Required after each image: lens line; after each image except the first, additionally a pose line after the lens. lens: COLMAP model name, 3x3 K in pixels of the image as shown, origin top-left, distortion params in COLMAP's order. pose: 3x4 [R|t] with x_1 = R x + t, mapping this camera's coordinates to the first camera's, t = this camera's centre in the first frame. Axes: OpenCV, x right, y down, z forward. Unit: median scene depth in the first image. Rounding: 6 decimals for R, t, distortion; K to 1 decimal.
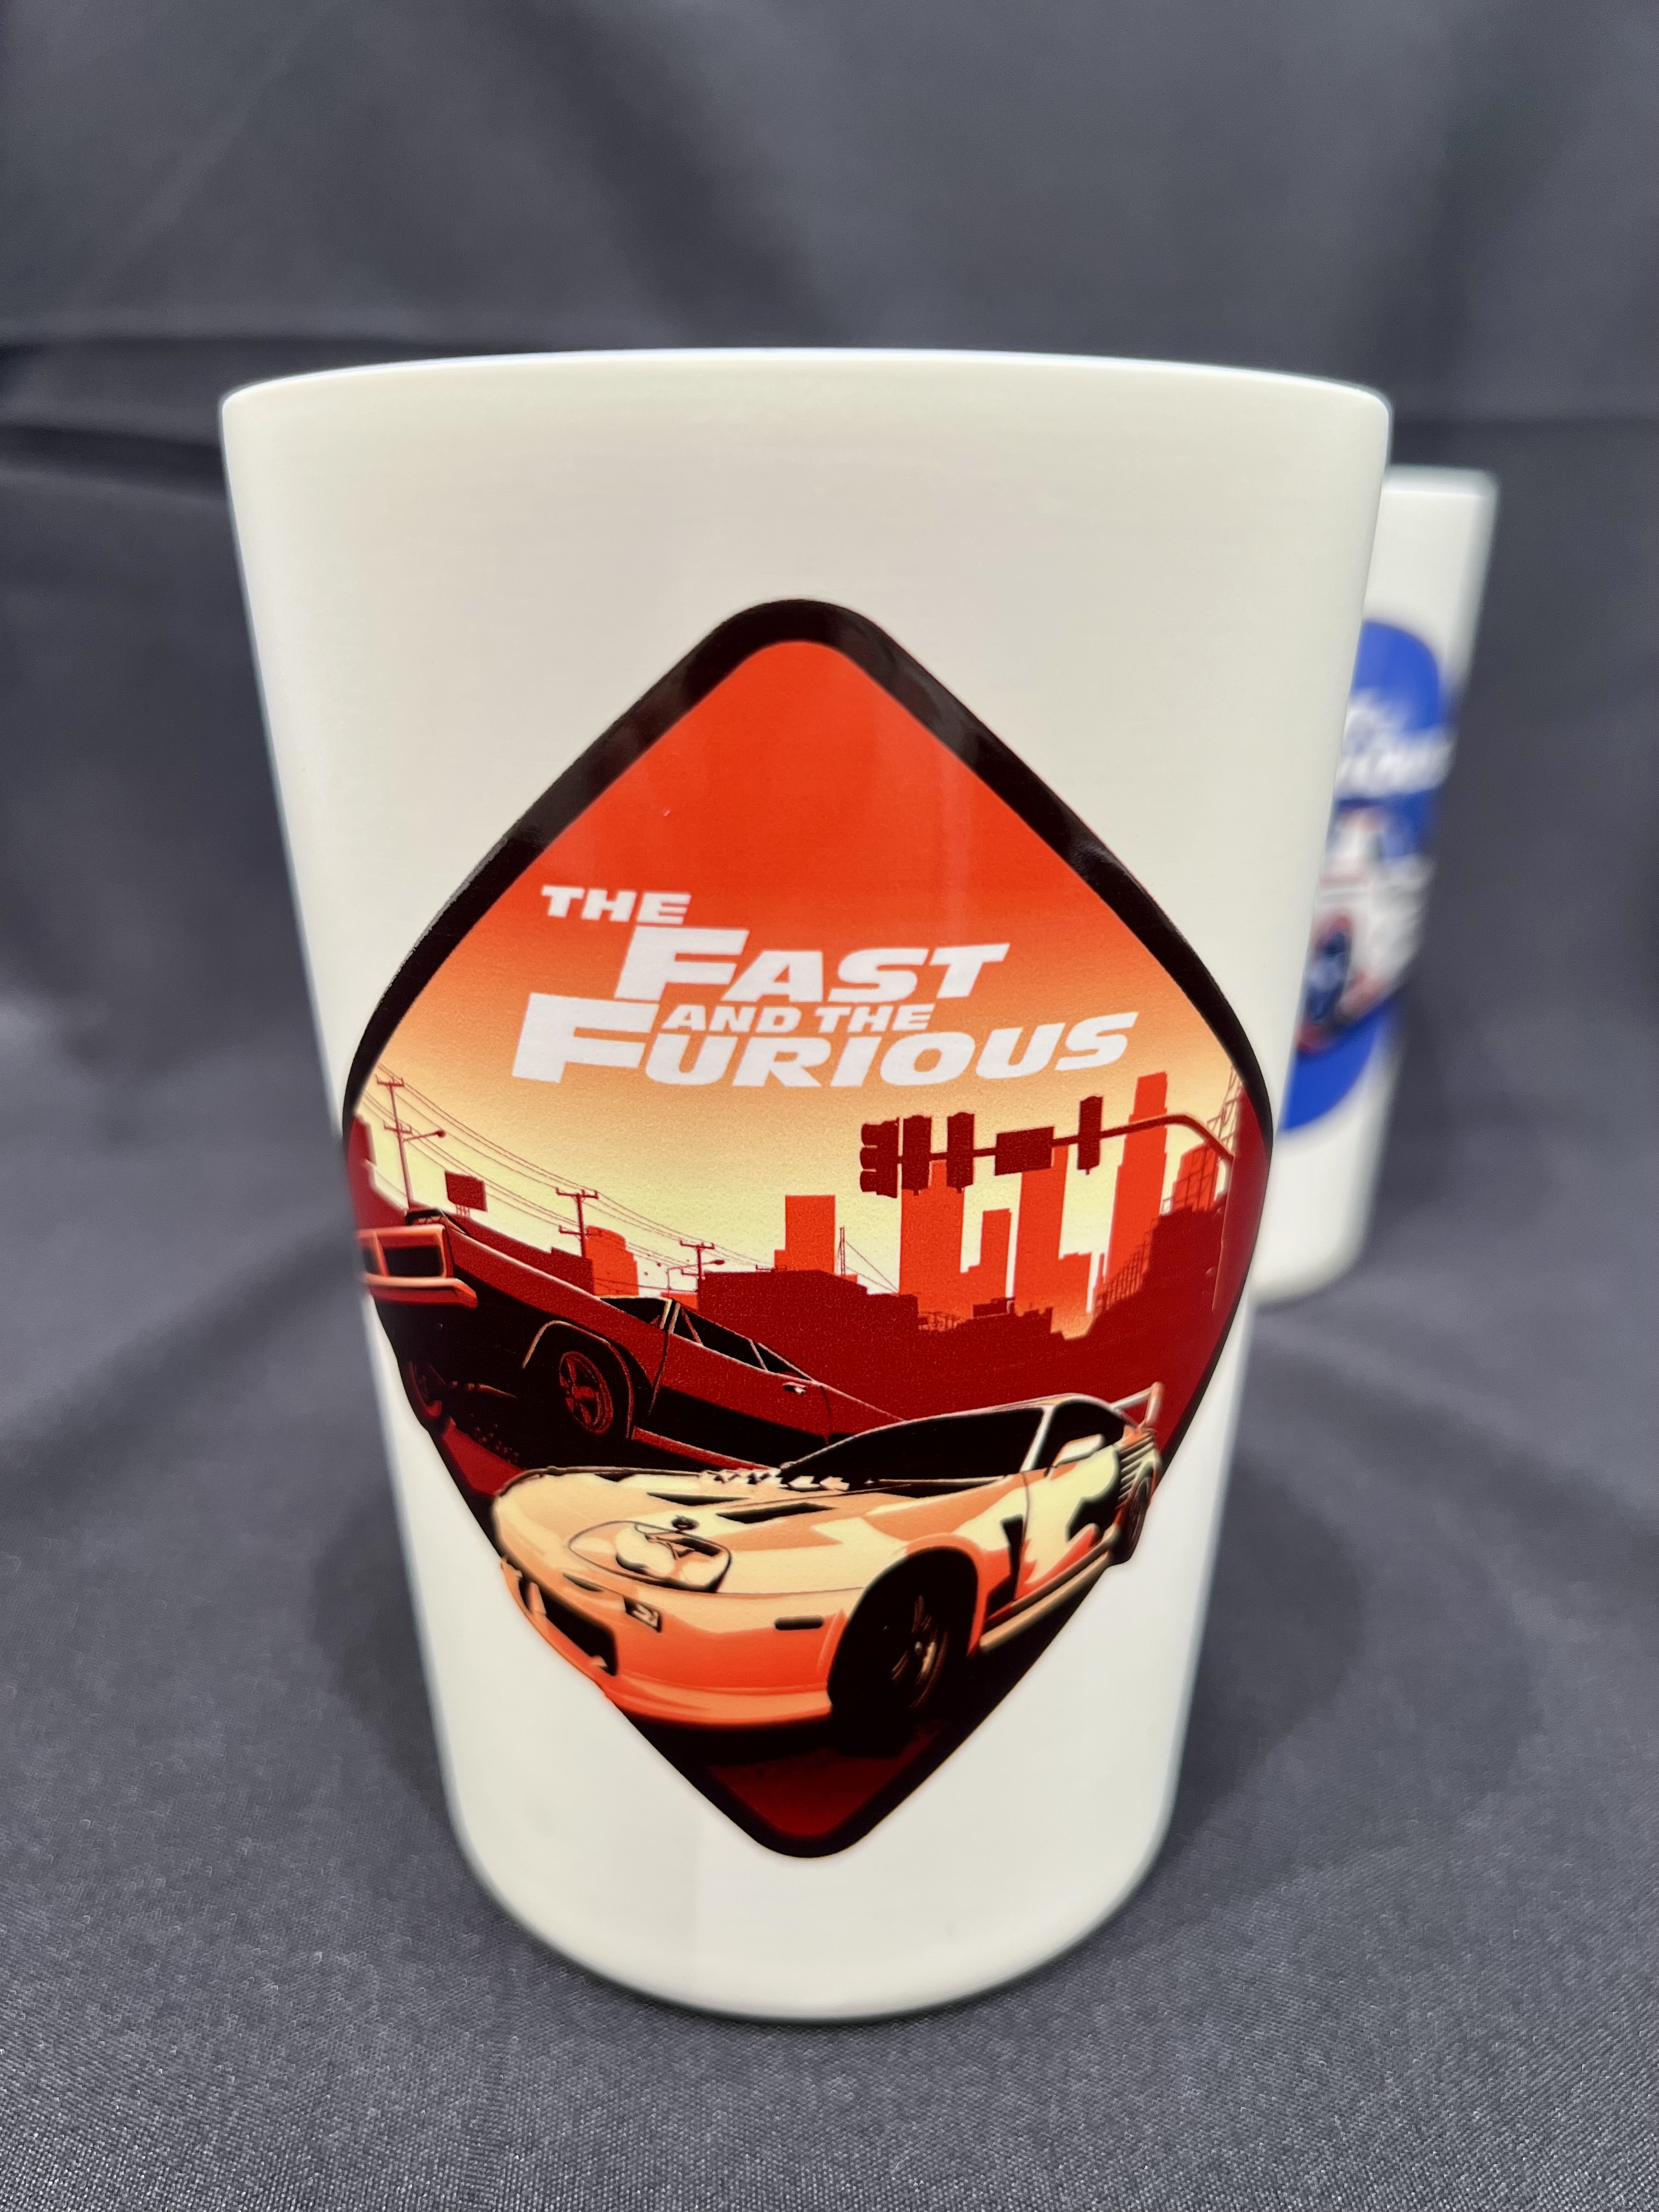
lens RADIAL K [[1939.1, 0, 841.5], [0, 1939.1, 1117.1], [0, 0, 1]] dist [0.120366, -0.000681]
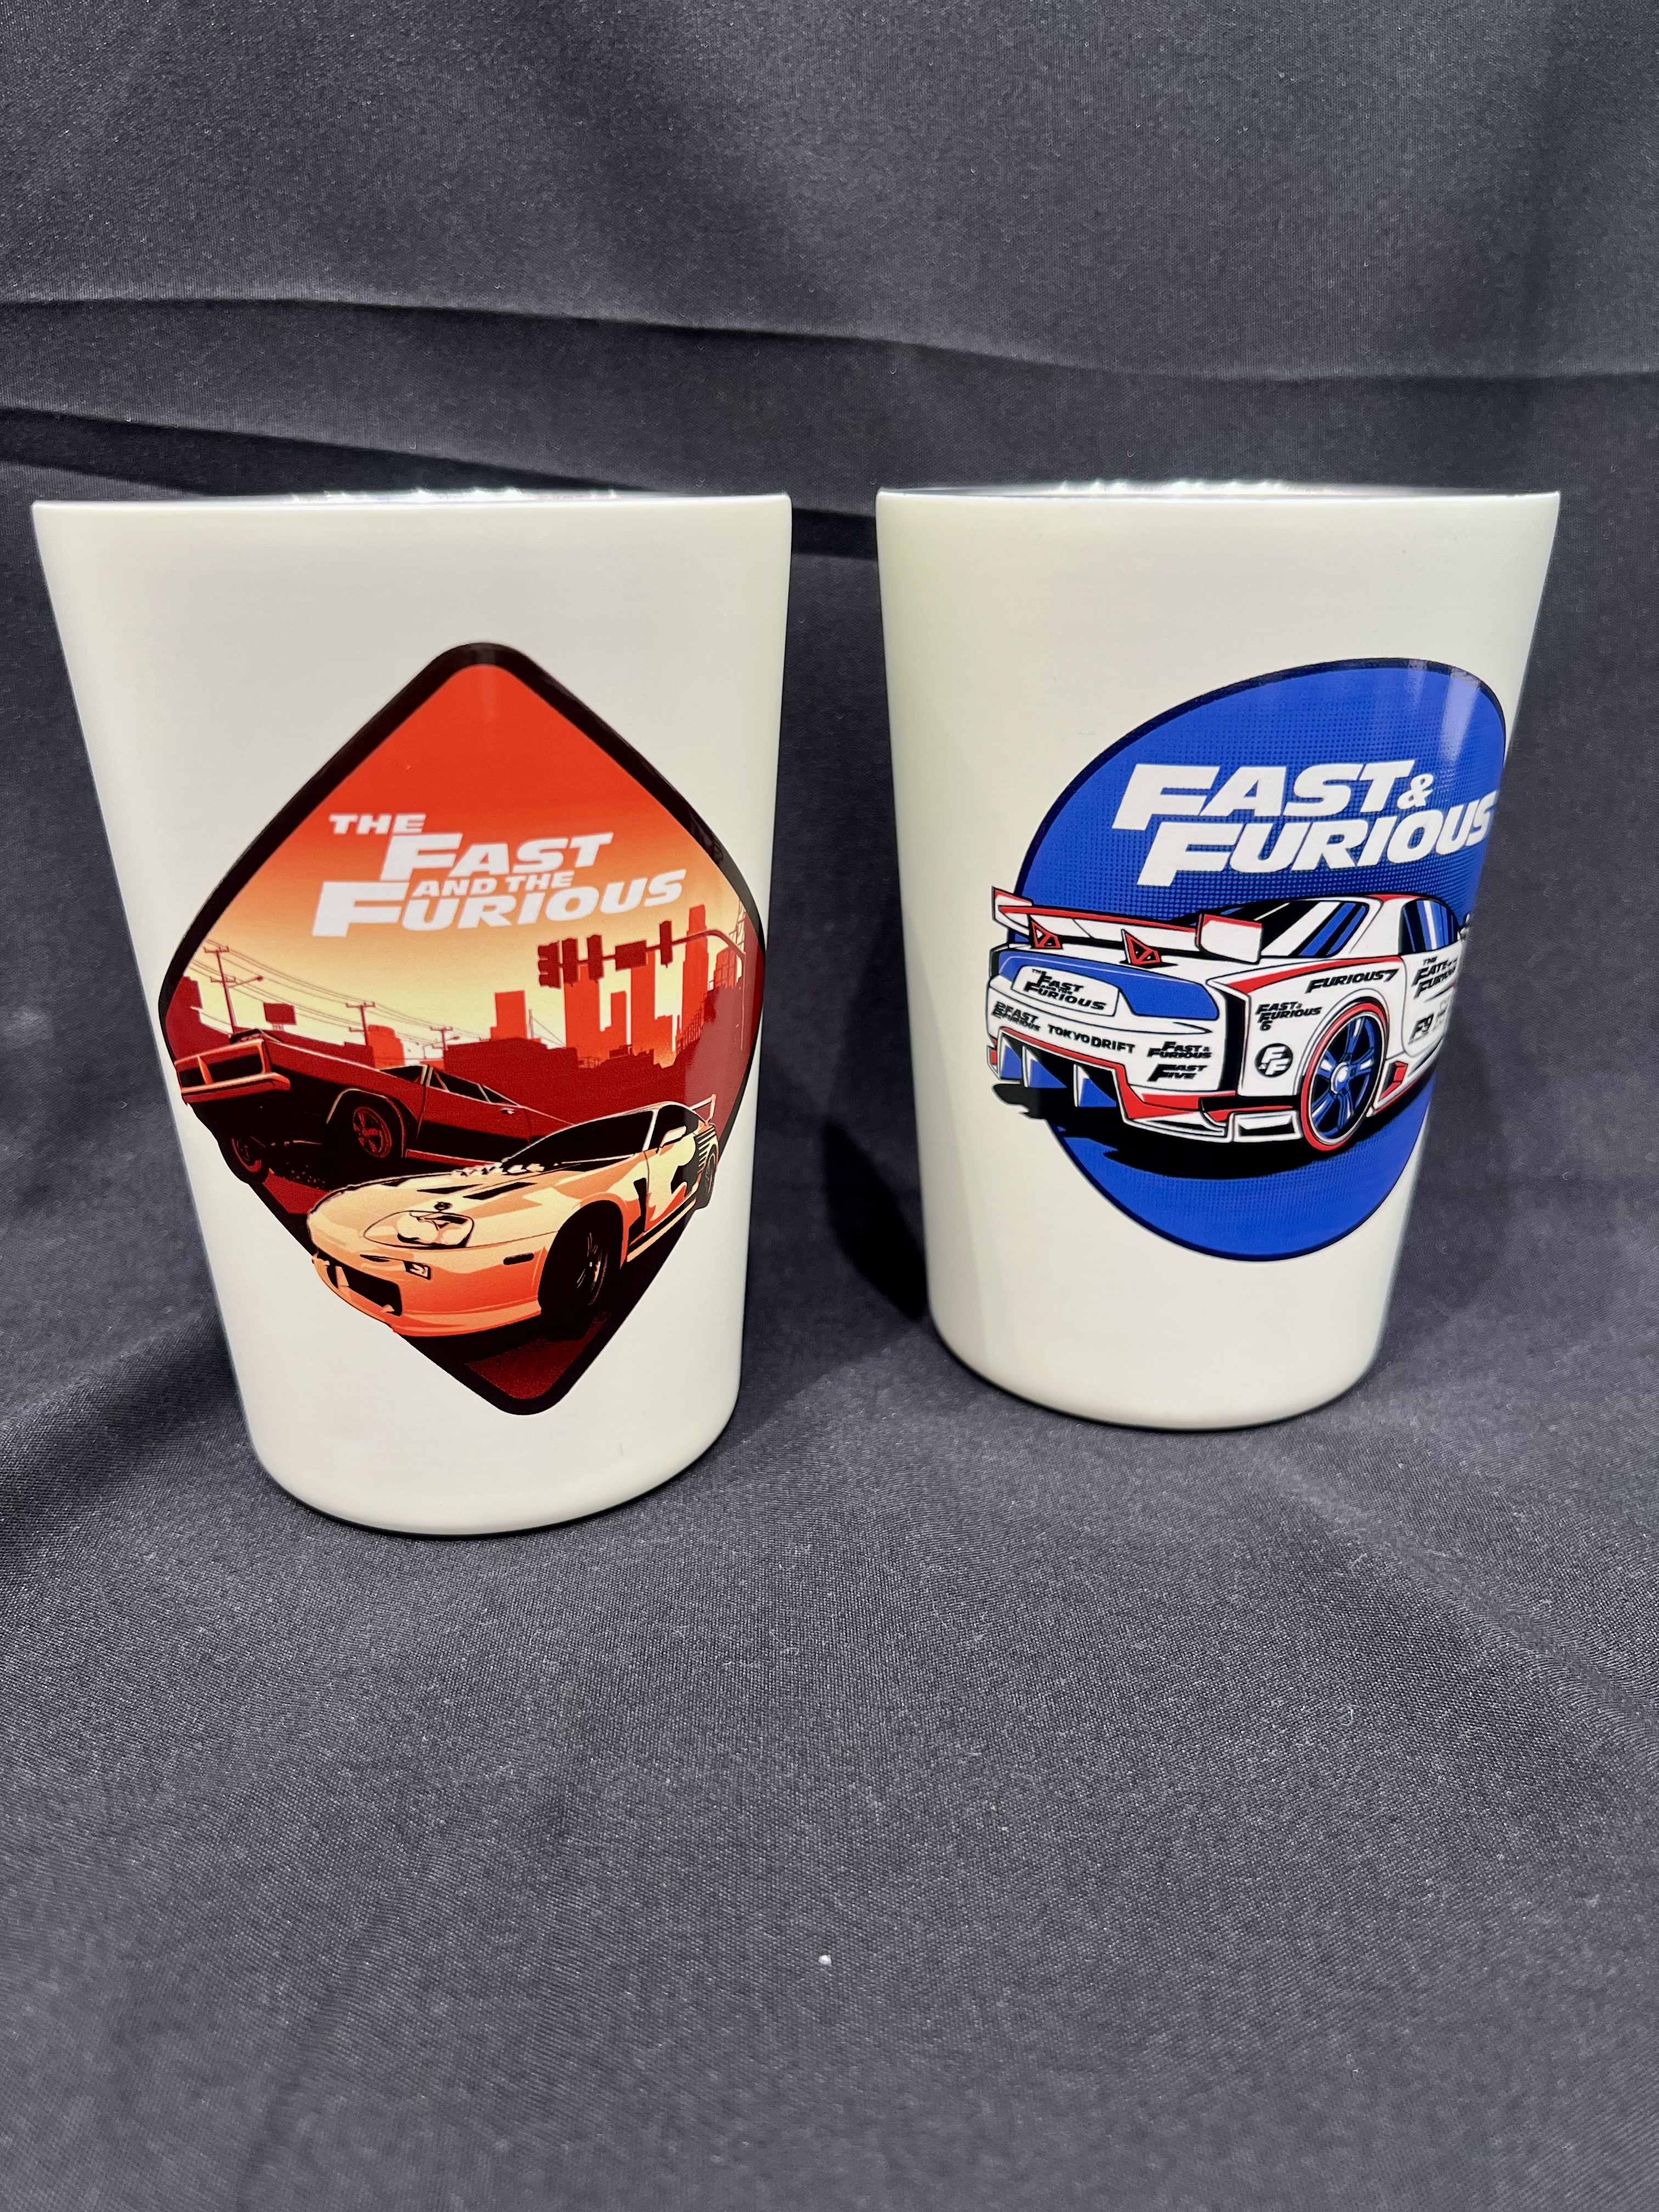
lens RADIAL K [[1939.1, 0, 841.5], [0, 1939.1, 1117.1], [0, 0, 1]] dist [0.120366, -0.000681]
pose [[0.951213, -0.109665, 0.288389, -0.235574], [0.100850, 0.993870, 0.045298, 0.099097], [-0.291589, -0.014004, 0.956441, -0.683089]]
